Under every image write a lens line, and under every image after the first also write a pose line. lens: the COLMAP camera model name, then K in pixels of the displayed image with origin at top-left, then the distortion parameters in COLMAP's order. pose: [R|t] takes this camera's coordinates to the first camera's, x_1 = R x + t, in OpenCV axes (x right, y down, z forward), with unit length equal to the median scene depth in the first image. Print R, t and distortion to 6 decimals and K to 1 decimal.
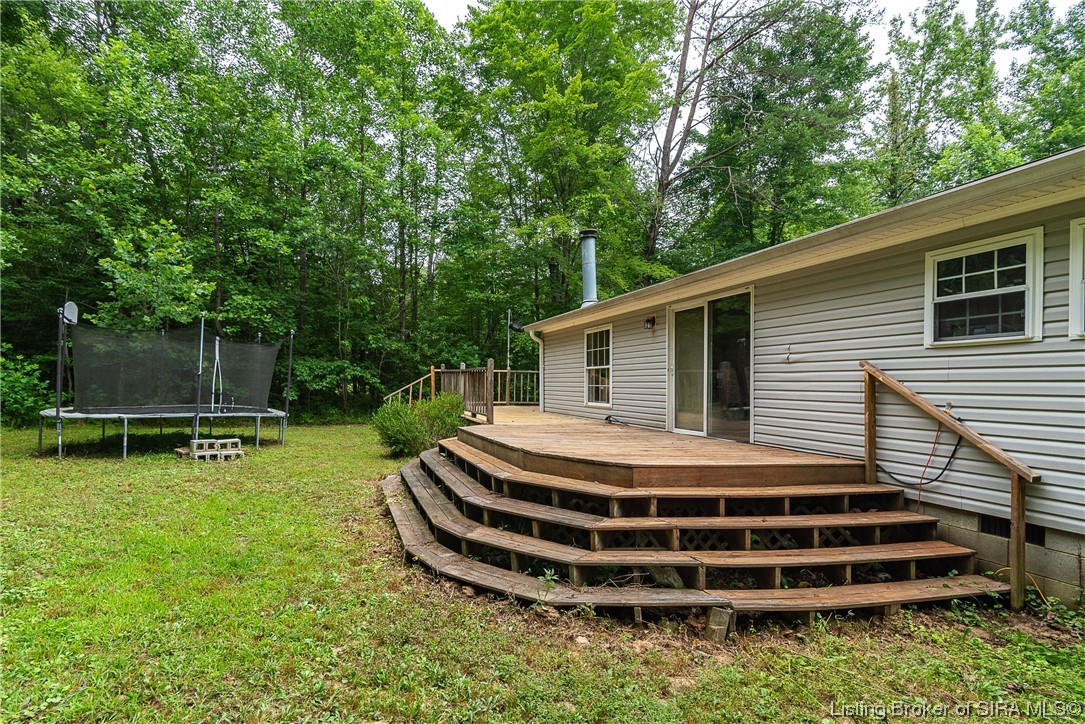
lens RADIAL K [[554.4, 0, 537.0], [0, 554.4, 394.9], [0, 0, 1]] dist [0.001166, -0.001171]
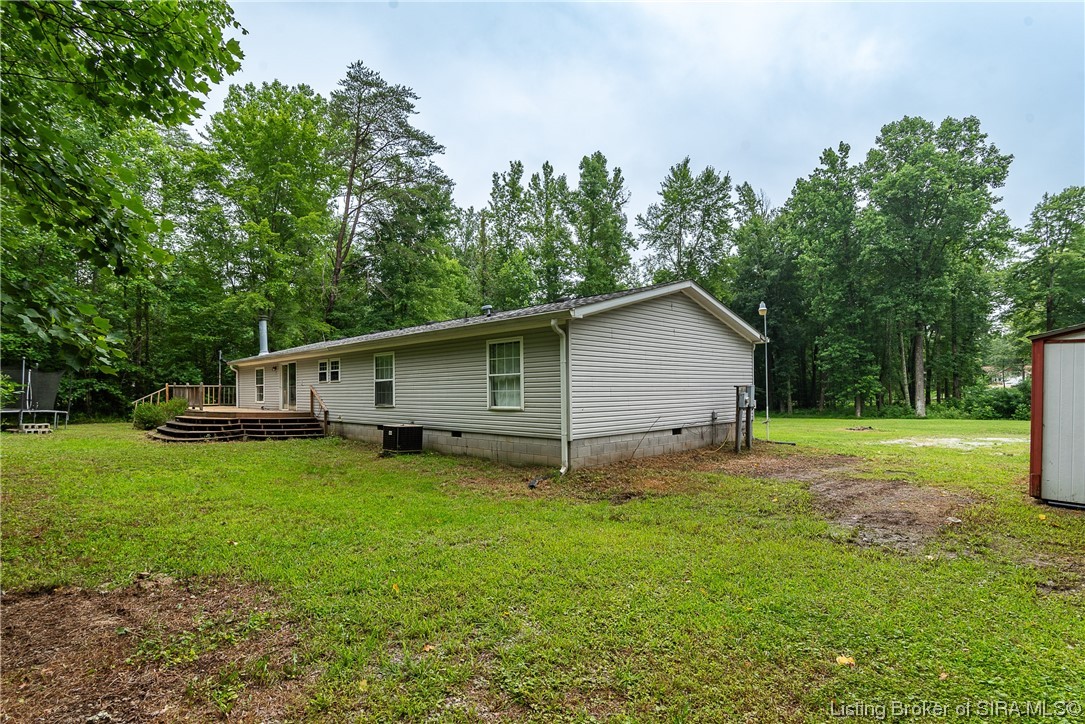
lens RADIAL K [[533.9, 0, 540.9], [0, 533.9, 388.0], [0, 0, 1]] dist [0.002367, -0.000245]
pose [[0.903032, -0.005517, 0.429538, 0.139861], [0.018543, 0.999486, -0.026145, 0.025473], [-0.429173, 0.031575, 0.902670, -0.952622]]
